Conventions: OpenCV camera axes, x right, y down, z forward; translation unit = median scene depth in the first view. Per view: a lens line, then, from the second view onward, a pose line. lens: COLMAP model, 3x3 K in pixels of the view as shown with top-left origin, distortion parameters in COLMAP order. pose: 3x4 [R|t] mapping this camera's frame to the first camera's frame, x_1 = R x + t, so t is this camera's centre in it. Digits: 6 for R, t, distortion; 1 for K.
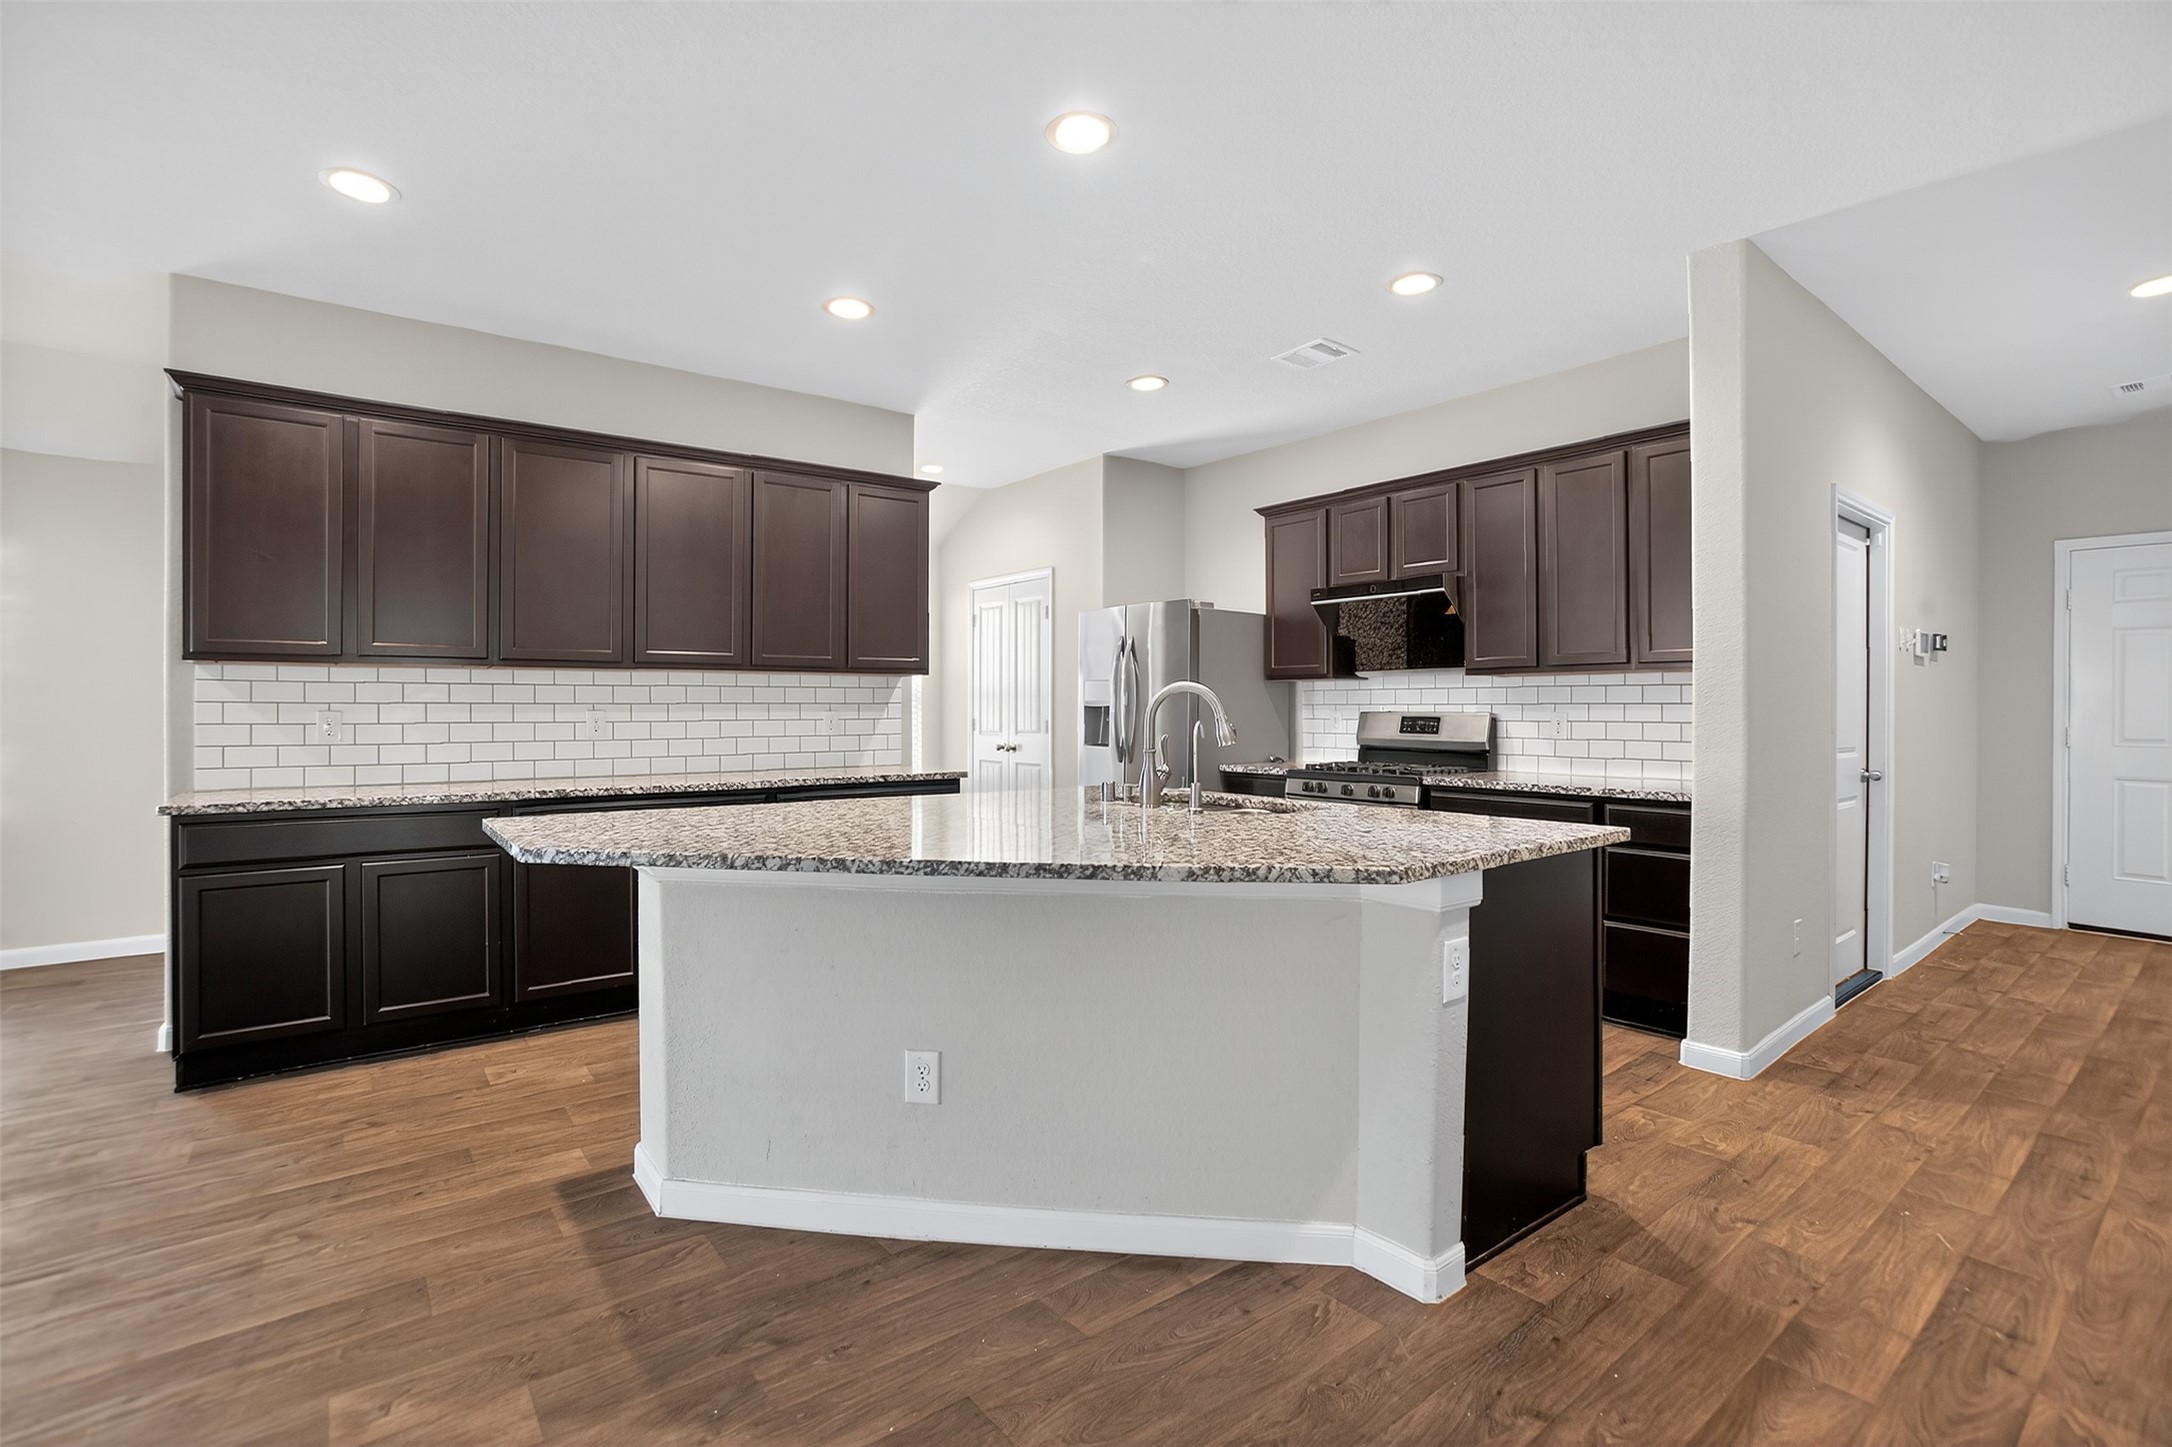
lens RADIAL K [[1001.8, 0, 1080.8], [0, 1001.8, 707.9], [0, 0, 1]] dist [-0.063764, 0.026903]
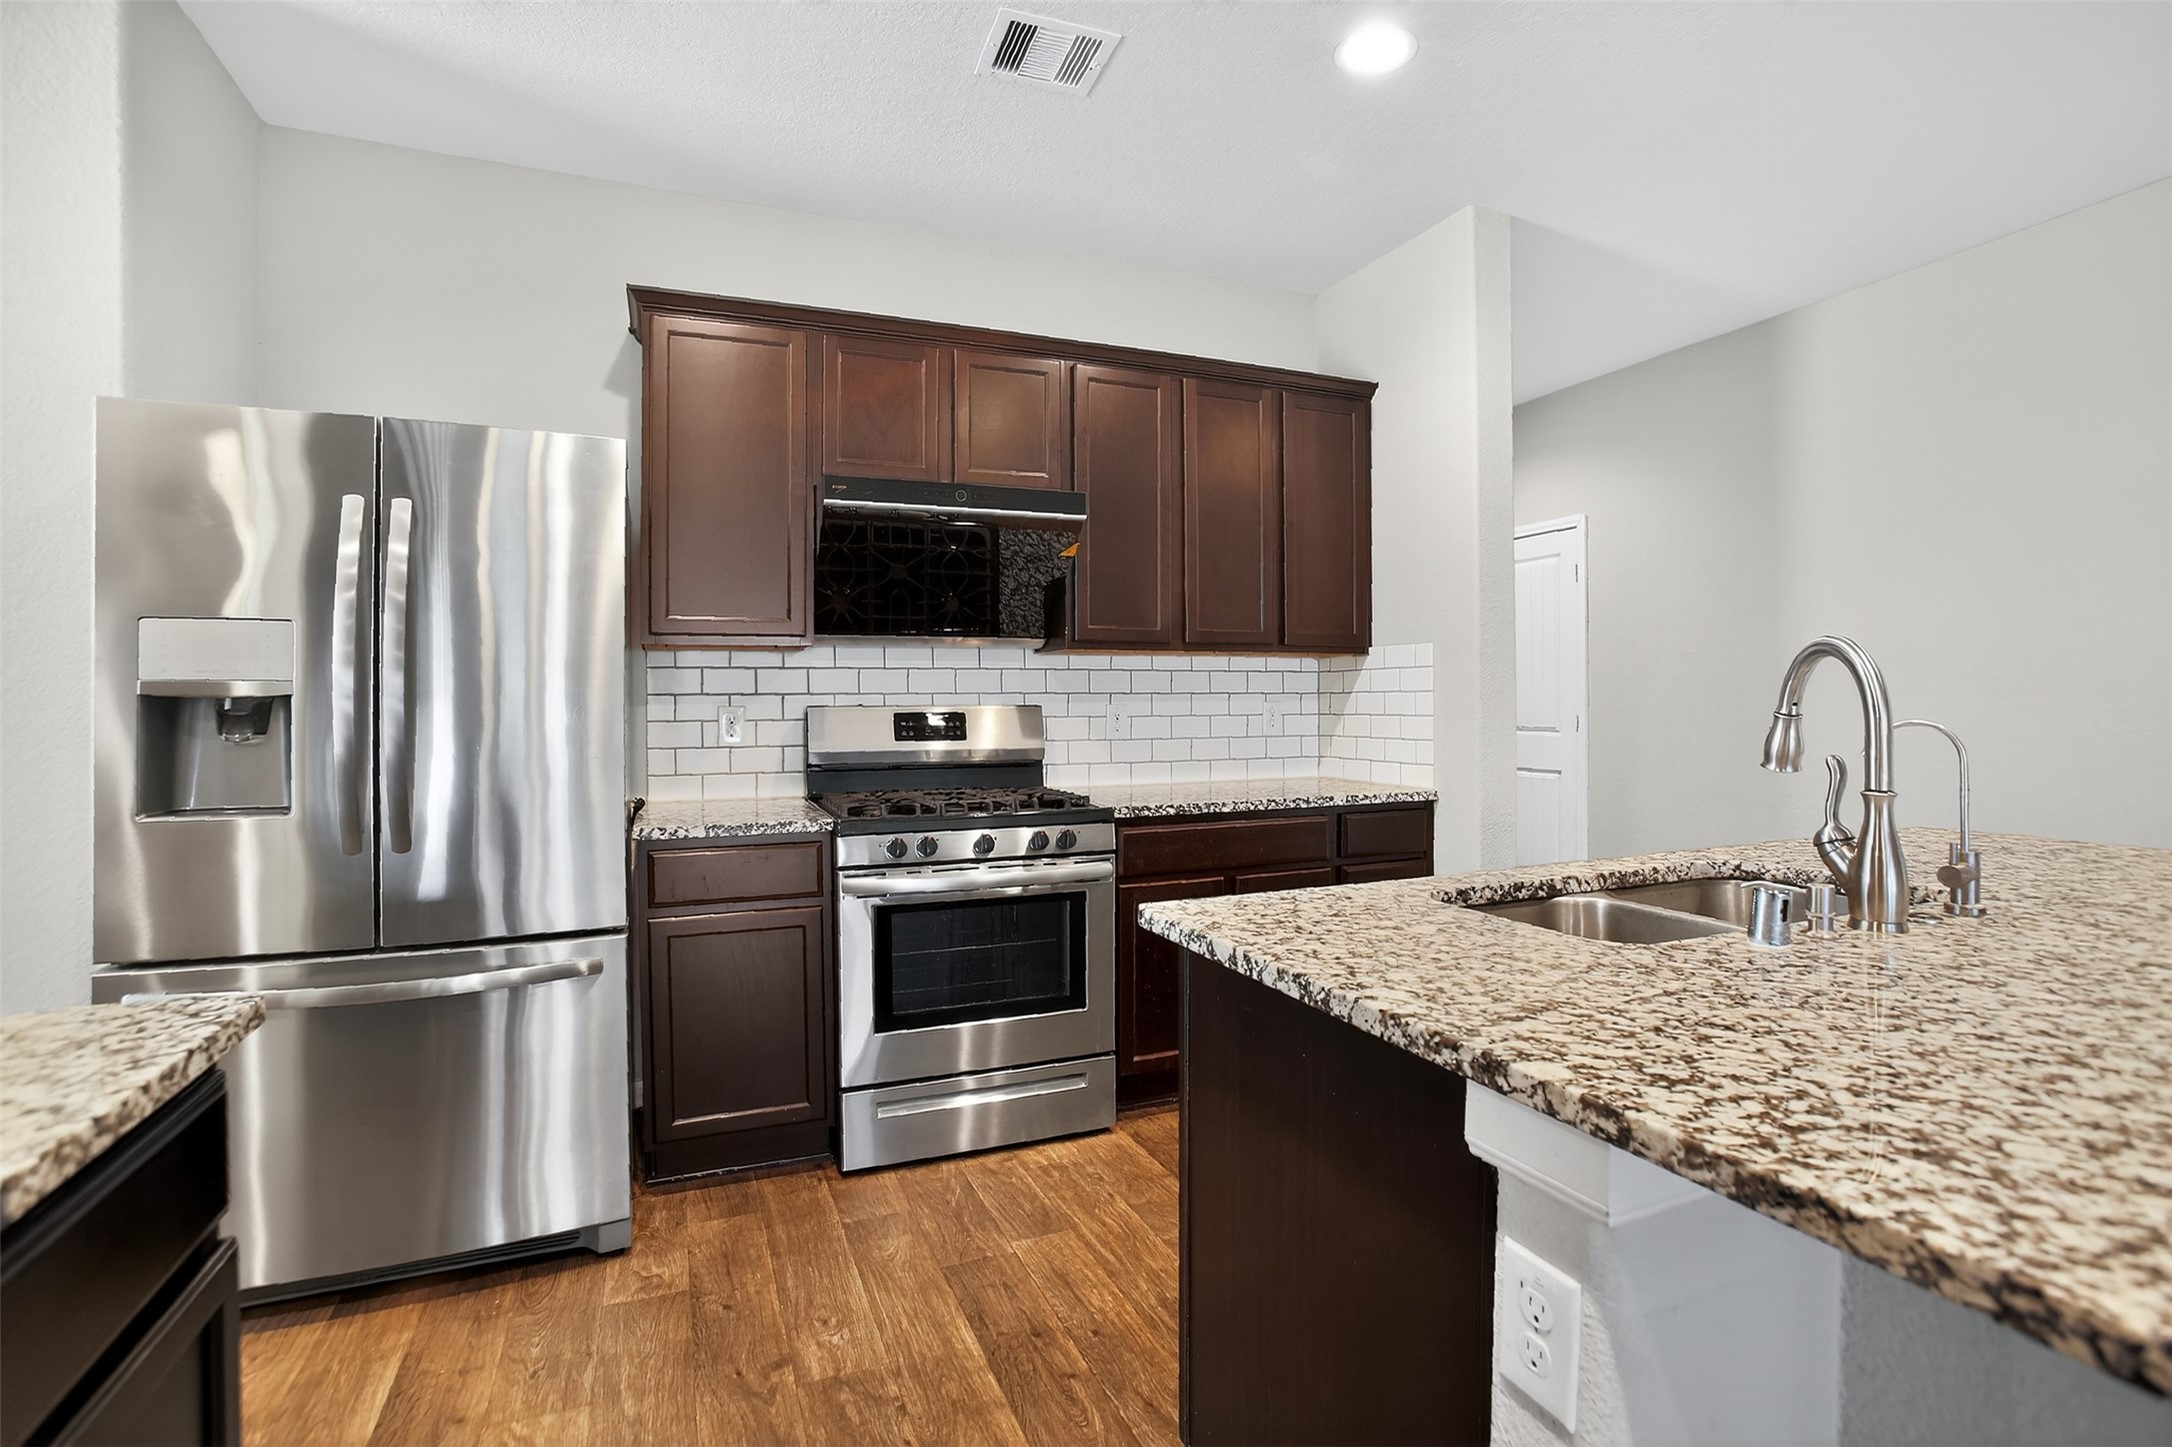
lens RADIAL K [[1001.8, 0, 1080.8], [0, 1001.8, 707.9], [0, 0, 1]] dist [-0.063764, 0.026903]
pose [[0.254389, -0.008765, 0.967062, -0.382967], [0.003682, 0.999960, 0.008094, 0.001117], [-0.967095, 0.001502, 0.254411, 1.166293]]
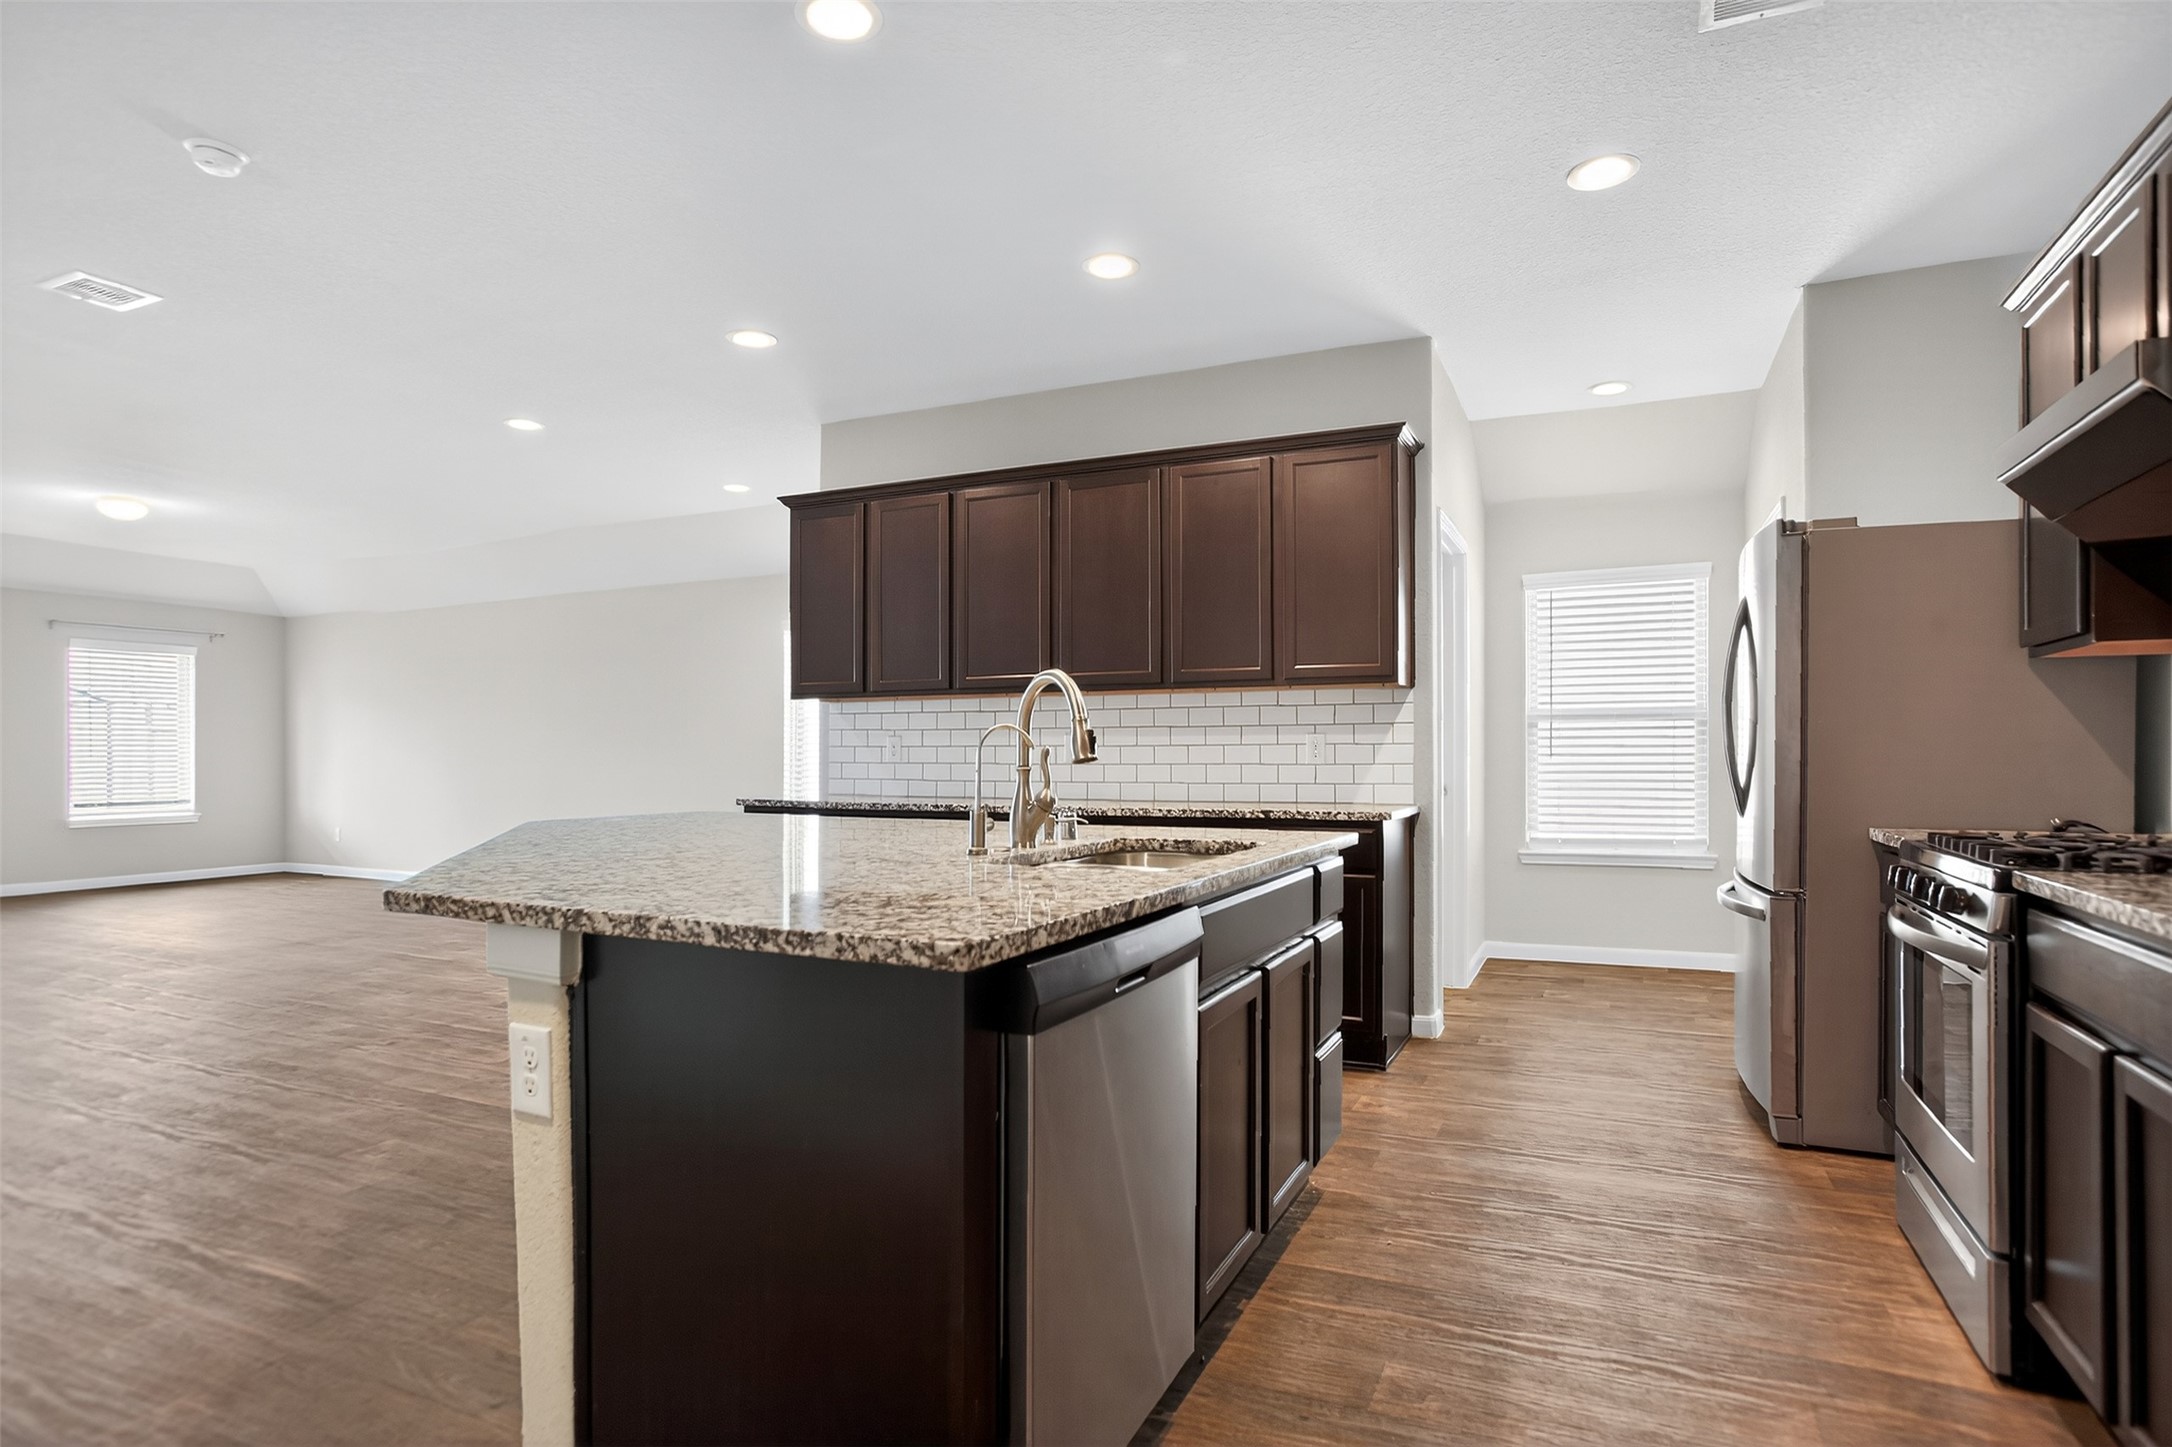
lens RADIAL K [[1149.0, 0, 1058.6], [0, 1149.0, 756.7], [0, 0, 1]] dist [-0.023728, 0.000649]
pose [[0.441904, 0.002246, -0.897059, 0.776583], [-0.000568, 0.999997, 0.002224, 0.030755], [0.897062, -0.000473, 0.441904, 0.615484]]
